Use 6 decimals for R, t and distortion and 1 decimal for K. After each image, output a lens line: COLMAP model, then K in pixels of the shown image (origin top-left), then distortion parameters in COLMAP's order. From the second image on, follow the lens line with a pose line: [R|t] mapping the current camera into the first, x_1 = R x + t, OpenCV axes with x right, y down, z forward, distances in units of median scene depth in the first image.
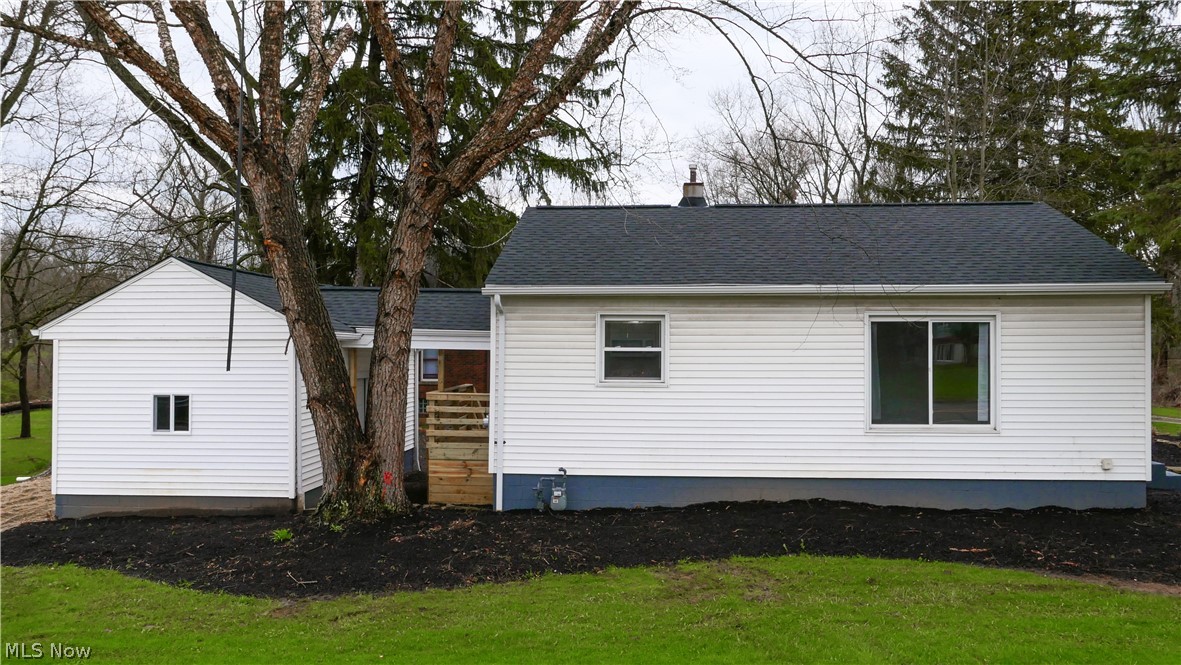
lens RADIAL K [[891.0, 0, 589.5], [0, 891.0, 327.4], [0, 0, 1]] dist [-0.027907, 0.014007]
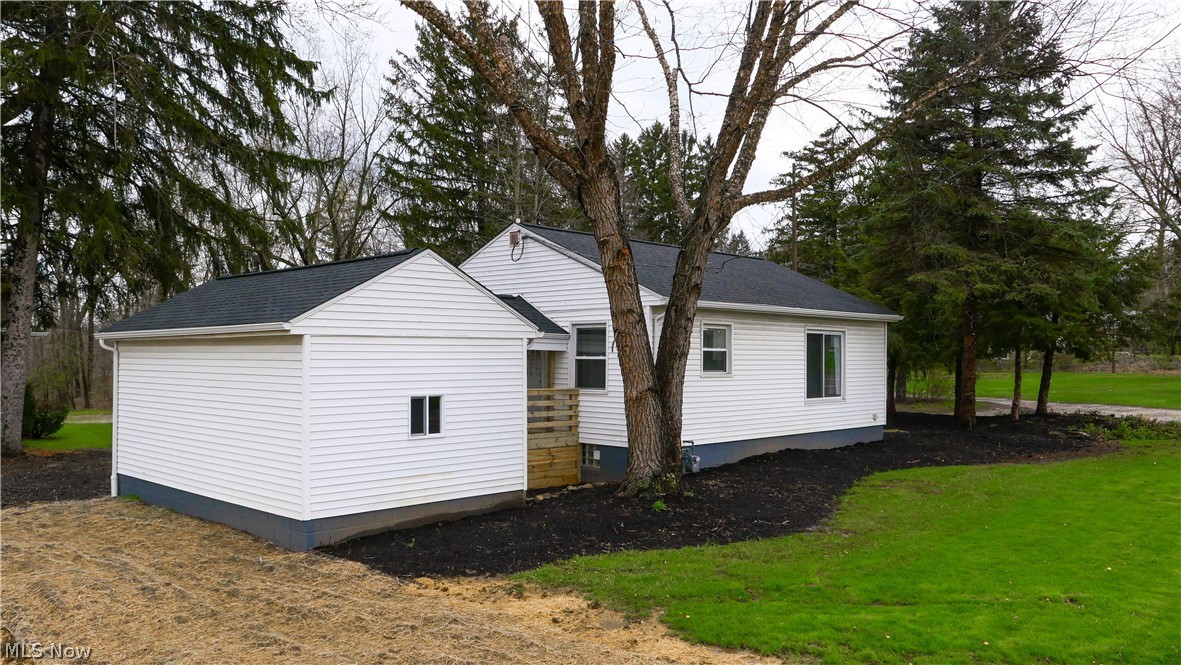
lens RADIAL K [[891.0, 0, 588.2], [0, 891.0, 340.7], [0, 0, 1]] dist [-0.027907, 0.014007]
pose [[0.645579, 0.014733, 0.763552, -1.082198], [-0.016685, 0.999847, -0.005185, 0.019850], [-0.763511, -0.009392, 0.645726, 0.261396]]
